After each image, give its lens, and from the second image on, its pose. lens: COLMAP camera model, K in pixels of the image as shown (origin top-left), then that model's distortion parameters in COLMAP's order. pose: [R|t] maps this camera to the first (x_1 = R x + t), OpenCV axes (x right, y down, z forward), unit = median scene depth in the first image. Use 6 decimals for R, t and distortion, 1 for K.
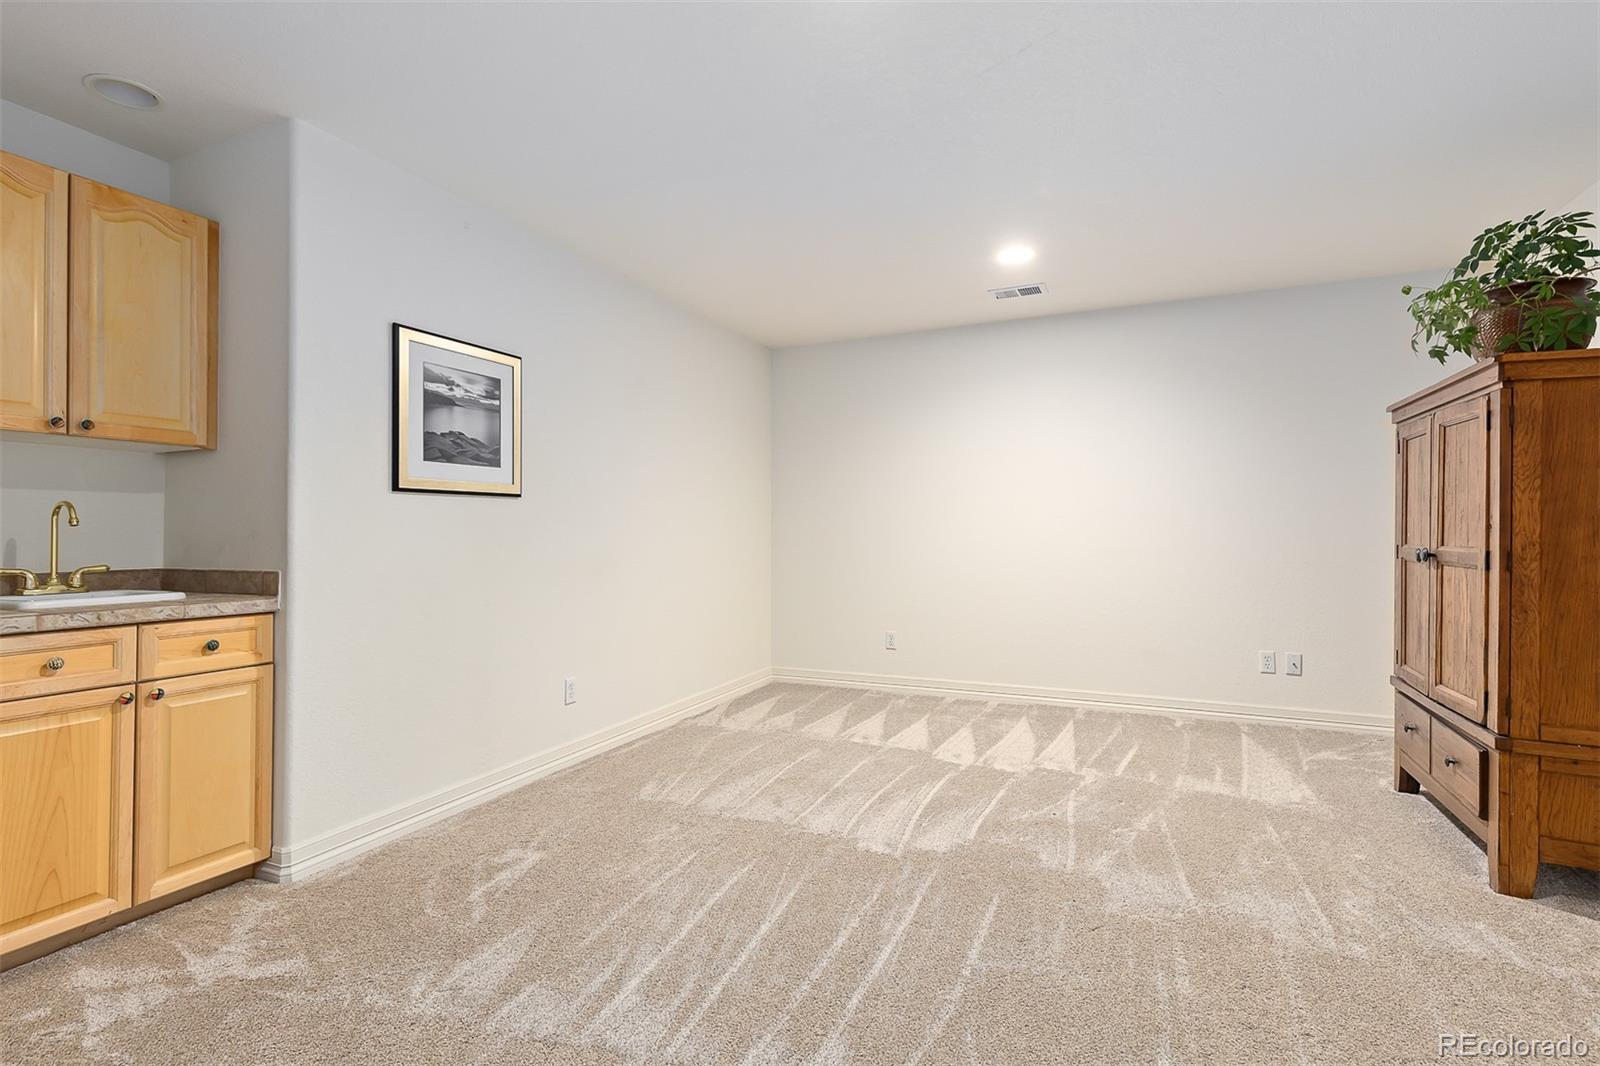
lens RADIAL K [[739.7, 0, 798.1], [0, 739.7, 527.3], [0, 0, 1]] dist [0.000691, 0.000035]
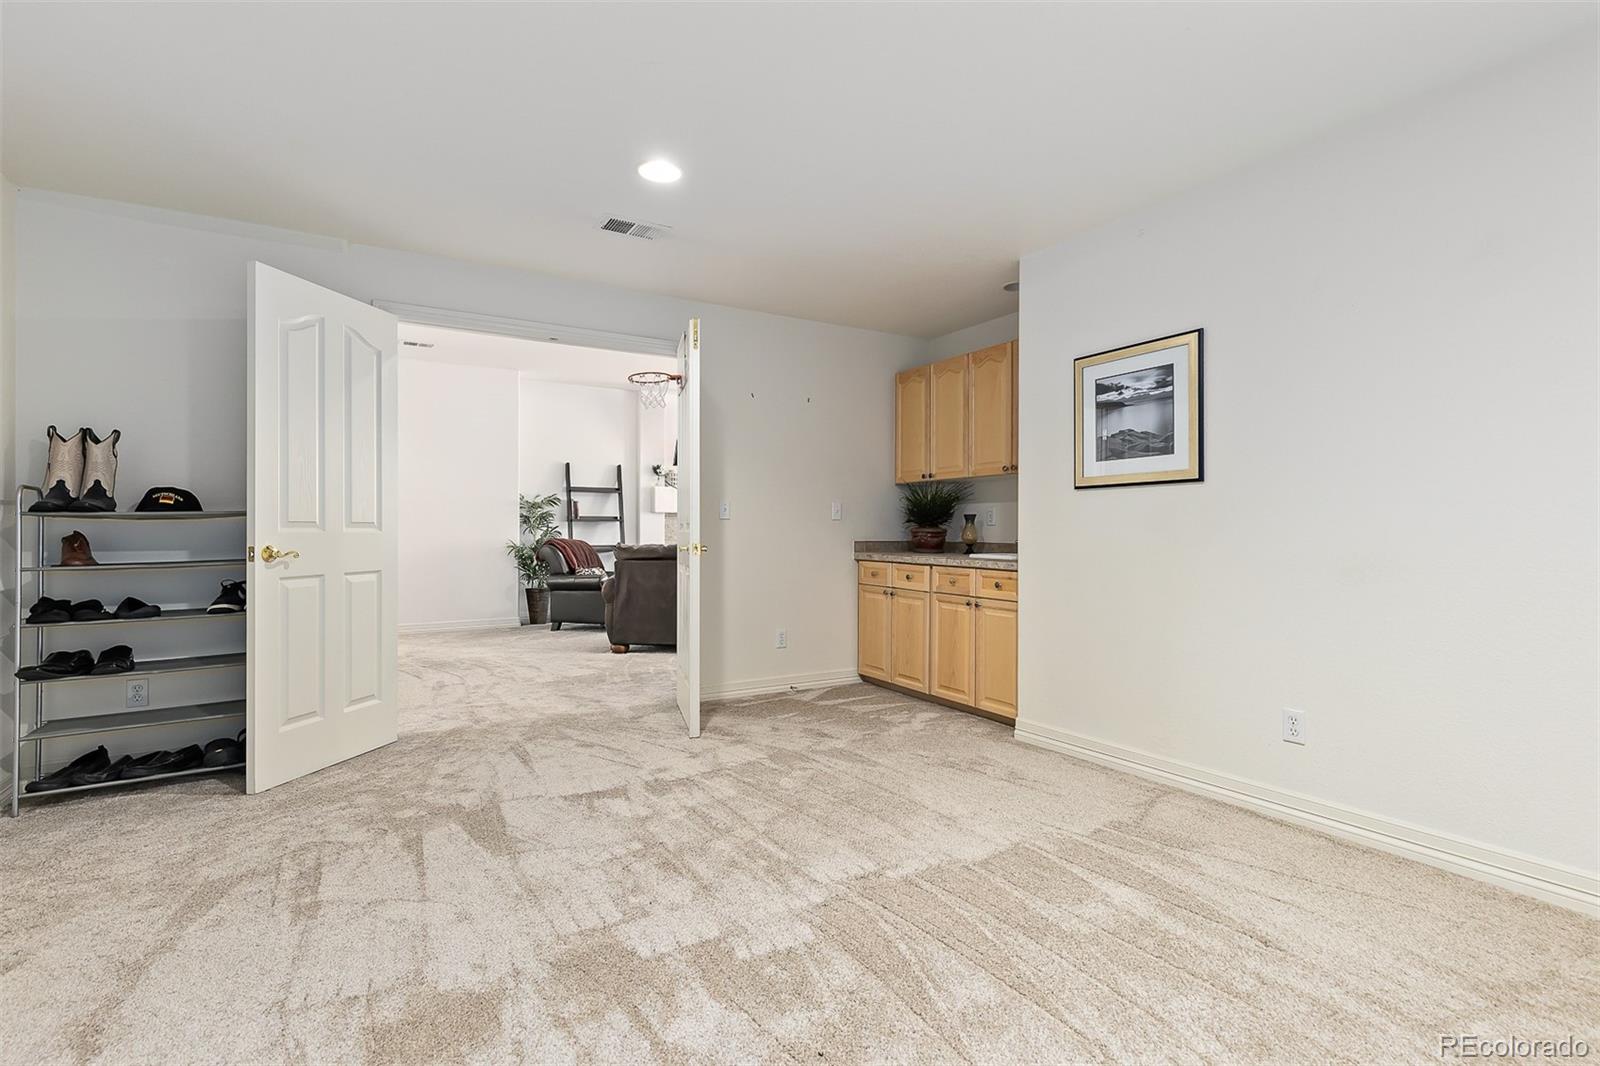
lens RADIAL K [[739.7, 0, 799.2], [0, 739.7, 535.4], [0, 0, 1]] dist [0.000691, 0.000035]
pose [[-0.556417, 0.004852, -0.830889, 0.733403], [0.003796, 0.999987, 0.003297, 0.023448], [0.830894, -0.001319, -0.556428, 1.211011]]
